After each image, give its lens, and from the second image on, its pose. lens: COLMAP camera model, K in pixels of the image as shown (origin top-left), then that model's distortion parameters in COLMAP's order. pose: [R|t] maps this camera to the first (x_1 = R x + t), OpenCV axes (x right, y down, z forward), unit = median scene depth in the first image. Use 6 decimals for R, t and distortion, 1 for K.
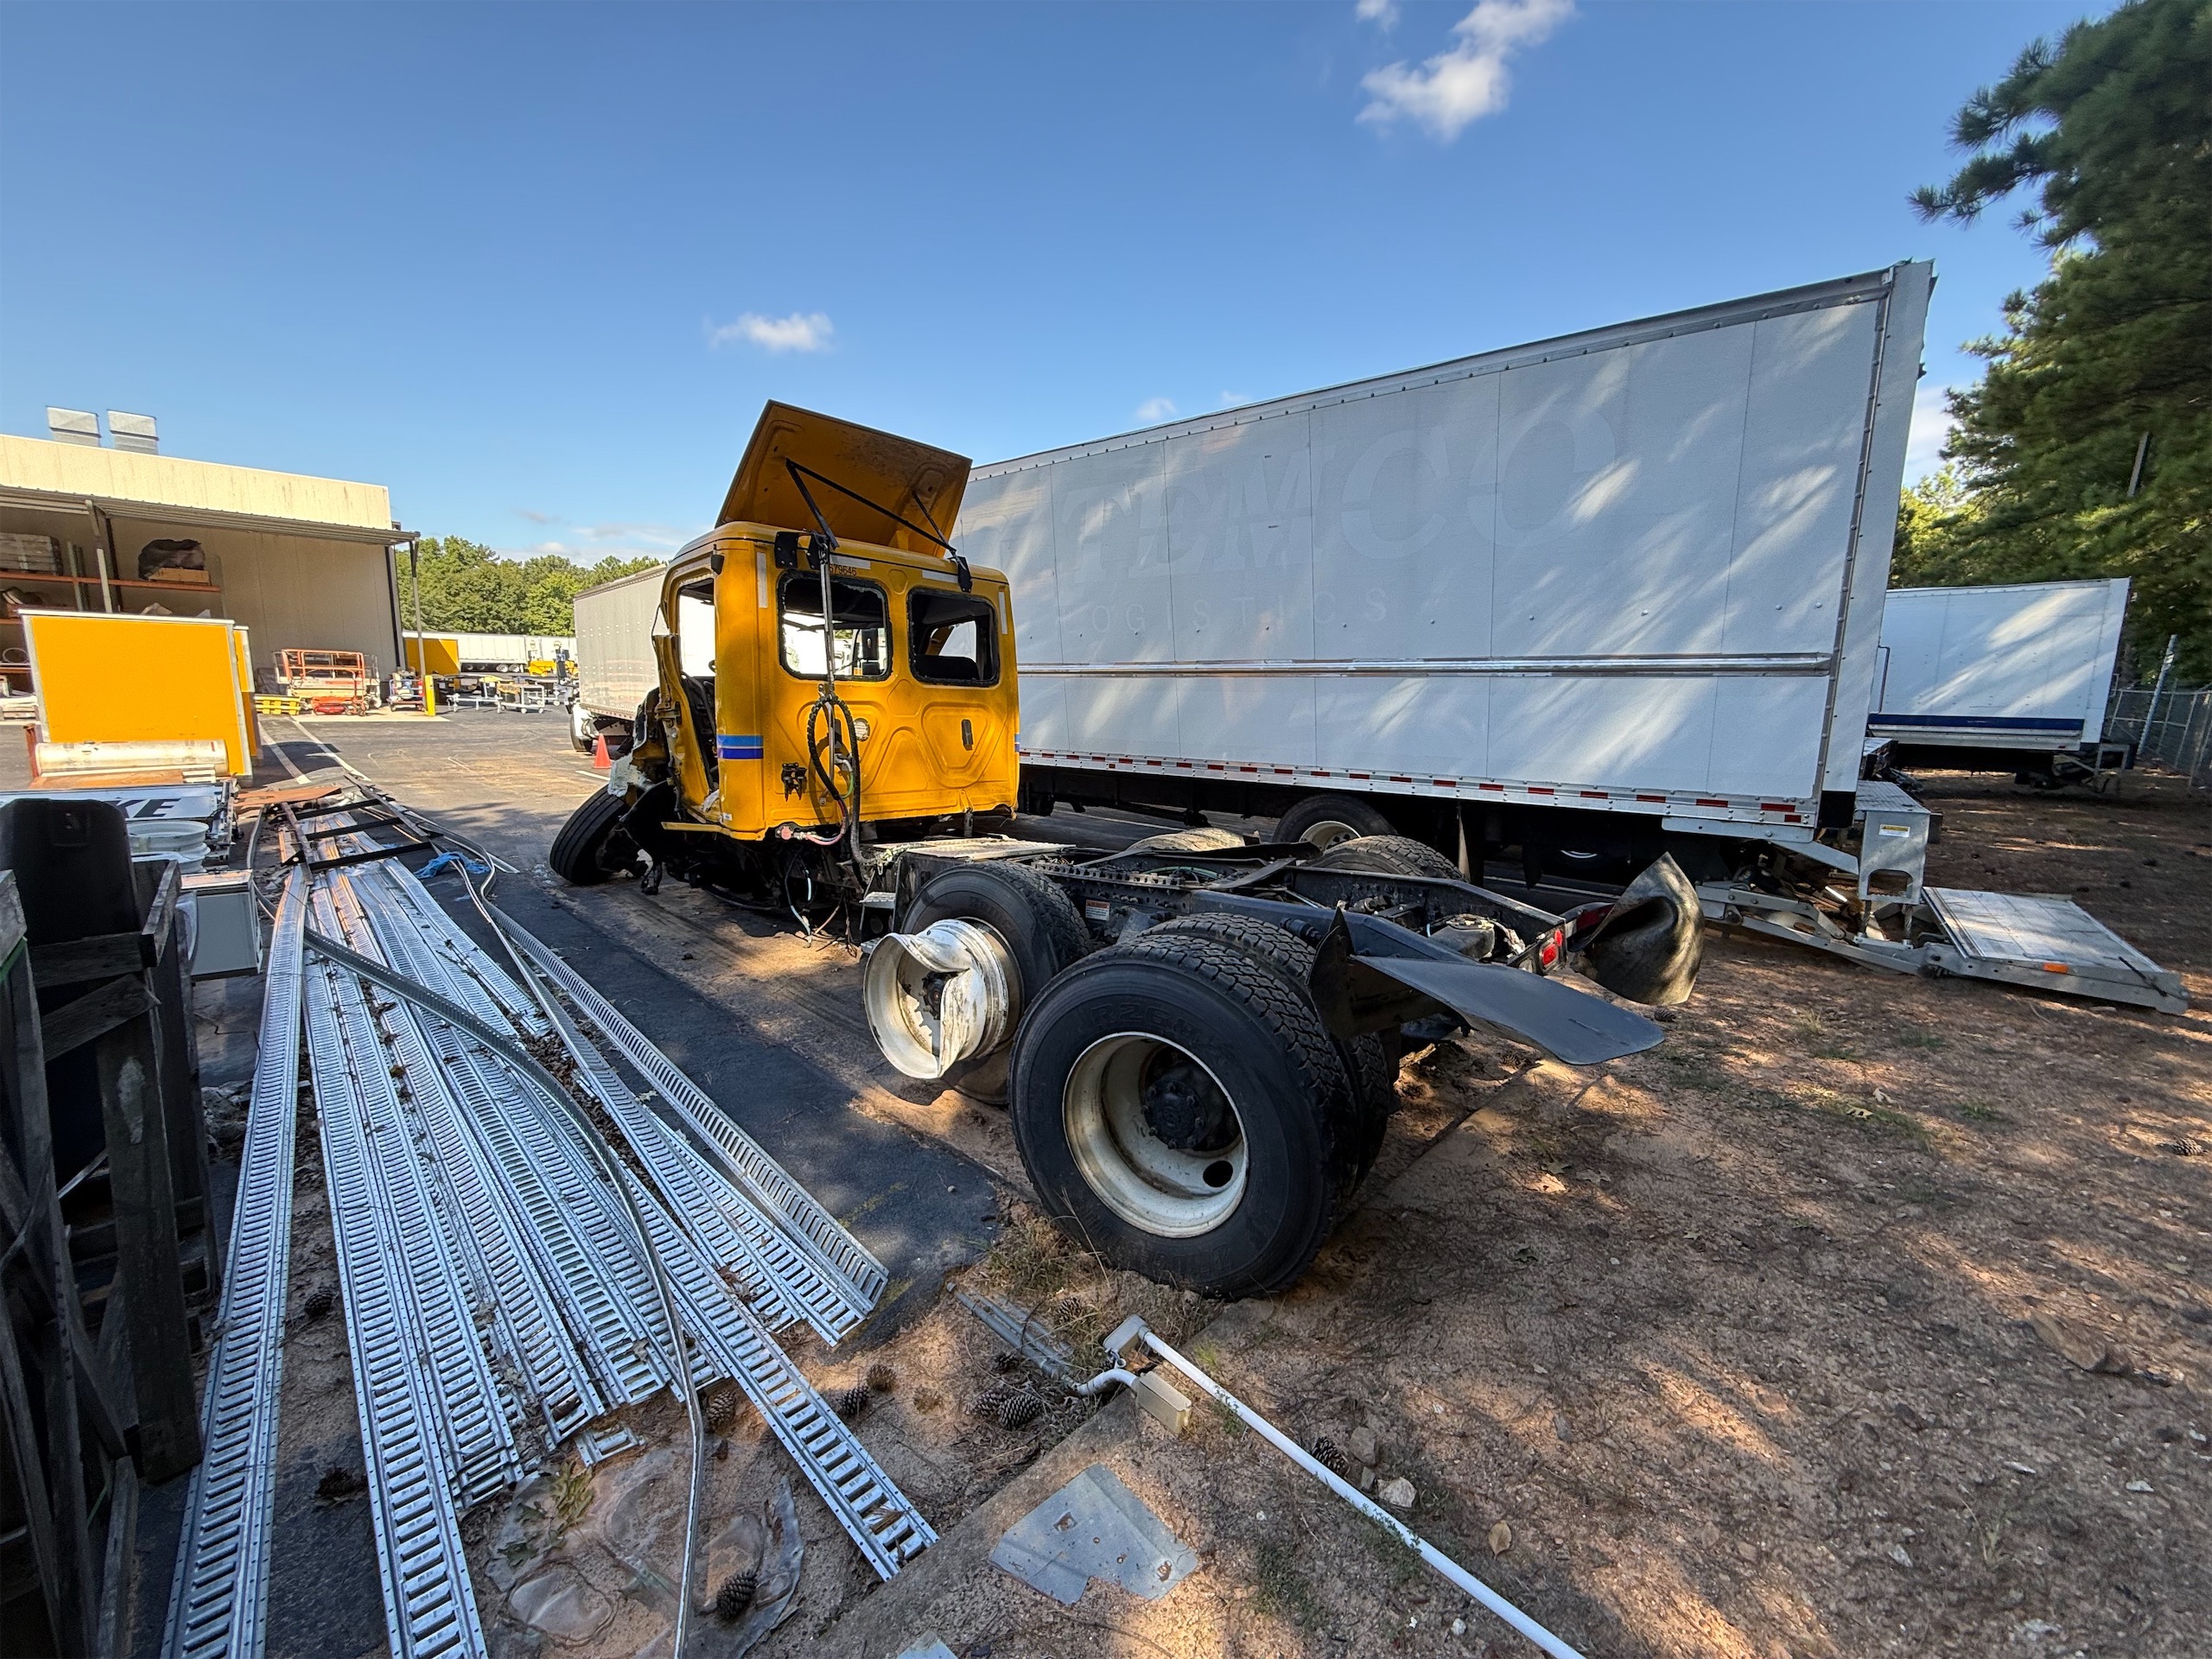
lens RADIAL K [[899.8, 0, 1106.0], [0, 899.8, 829.5], [0, 0, 1]] dist [-0.010780, 0.000183]
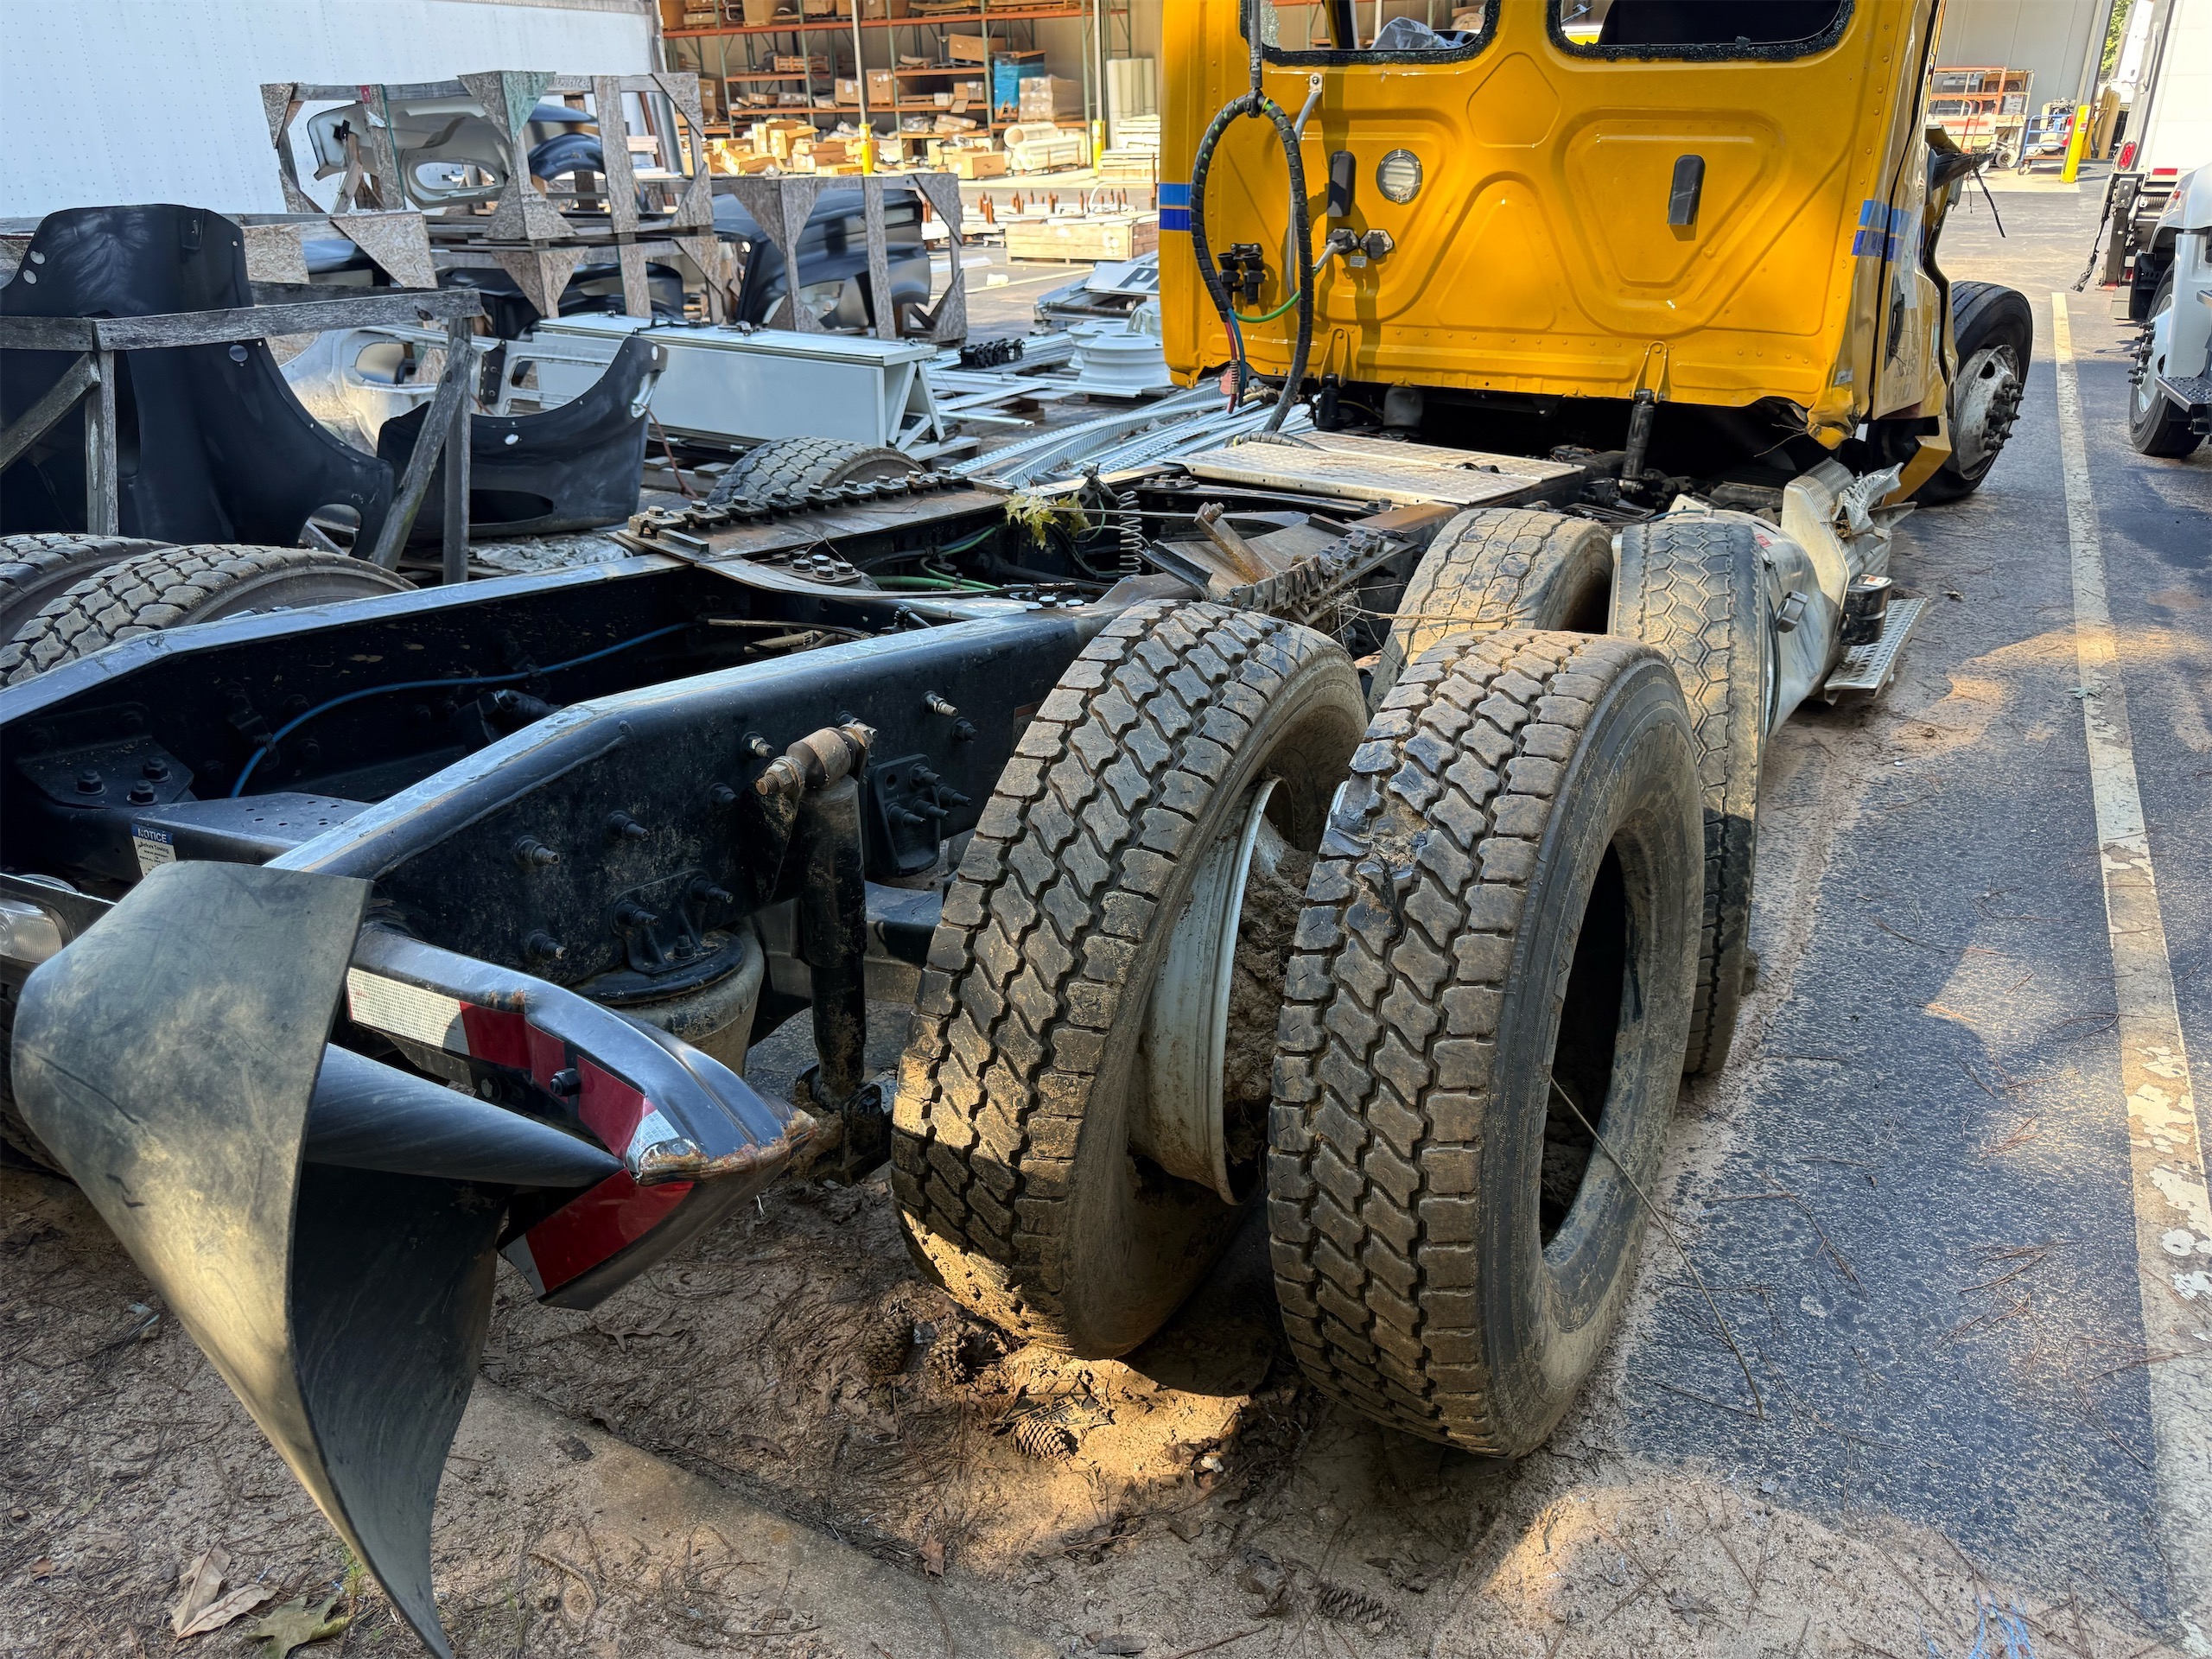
lens RADIAL K [[1583.2, 0, 1106.0], [0, 1583.2, 829.5], [0, 0, 1]] dist [0.040095, -0.065488]
pose [[0.273371, 0.362364, -0.891045, 0.524356], [-0.125881, 0.931840, 0.340334, -0.056307], [0.953636, 0.019128, 0.300352, 0.594993]]
